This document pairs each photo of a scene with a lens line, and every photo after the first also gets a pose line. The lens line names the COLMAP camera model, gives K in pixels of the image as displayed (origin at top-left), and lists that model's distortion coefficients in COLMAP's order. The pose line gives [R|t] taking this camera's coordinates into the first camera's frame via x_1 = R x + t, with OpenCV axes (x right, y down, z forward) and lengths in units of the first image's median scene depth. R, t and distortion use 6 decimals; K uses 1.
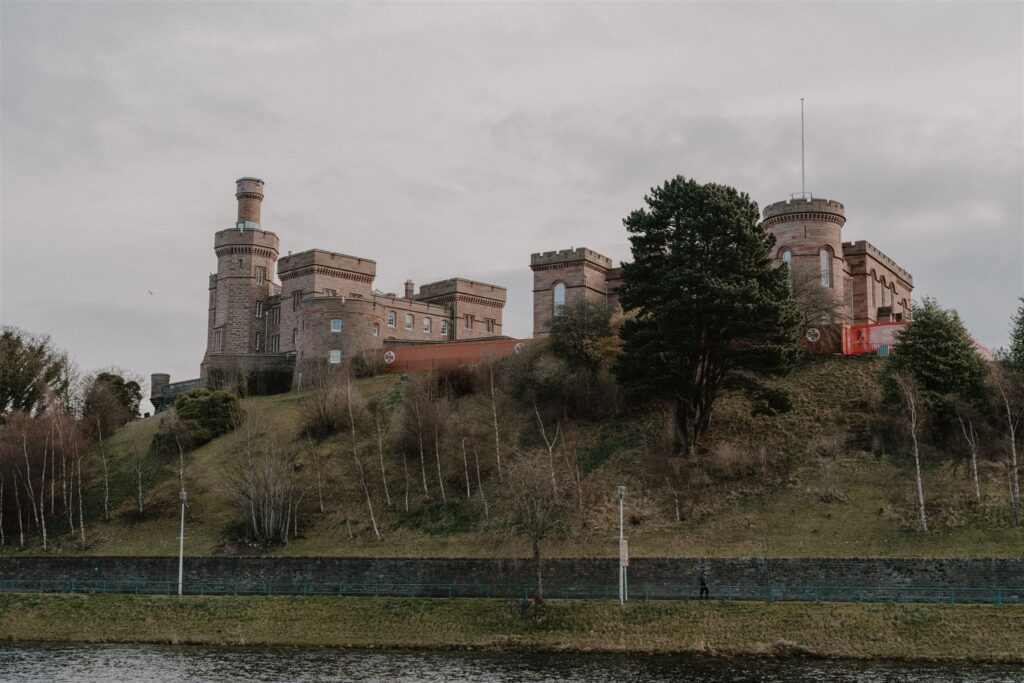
lens RADIAL K [[1410.3, 0, 512.0], [0, 1410.3, 341.5], [0, 0, 1]] dist [-0.004506, 0.122823]
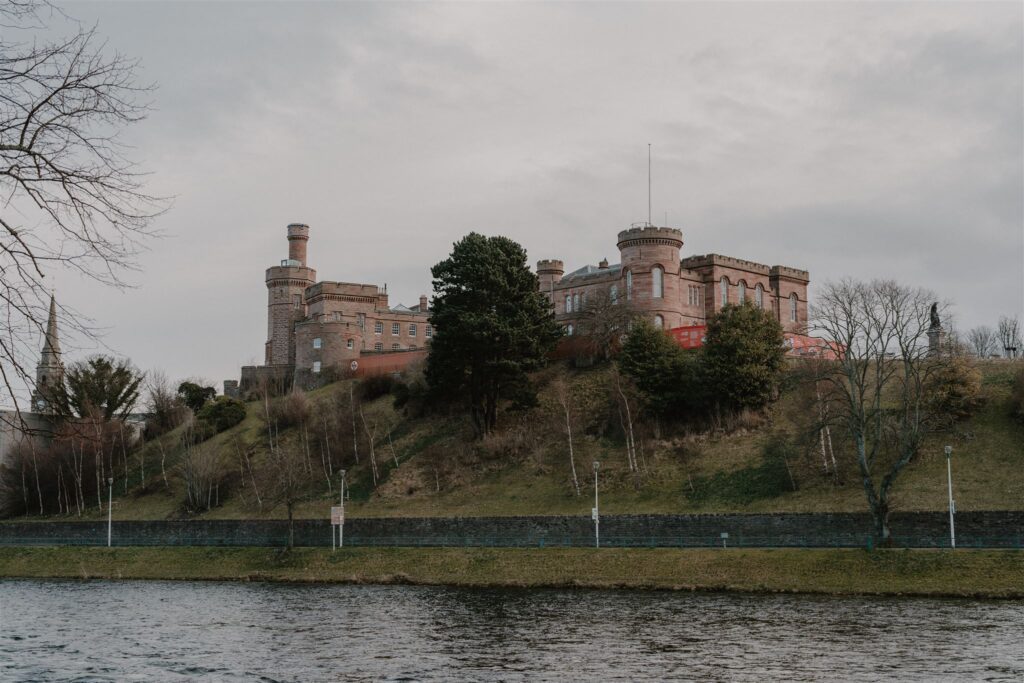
lens RADIAL K [[1410.3, 0, 512.0], [0, 1410.3, 341.5], [0, 0, 1]] dist [-0.004506, 0.122823]
pose [[0.963529, -0.047173, -0.263414, 0.423568], [0.056151, 0.998067, 0.026652, -0.040195], [0.261647, -0.040471, 0.964315, -0.242116]]
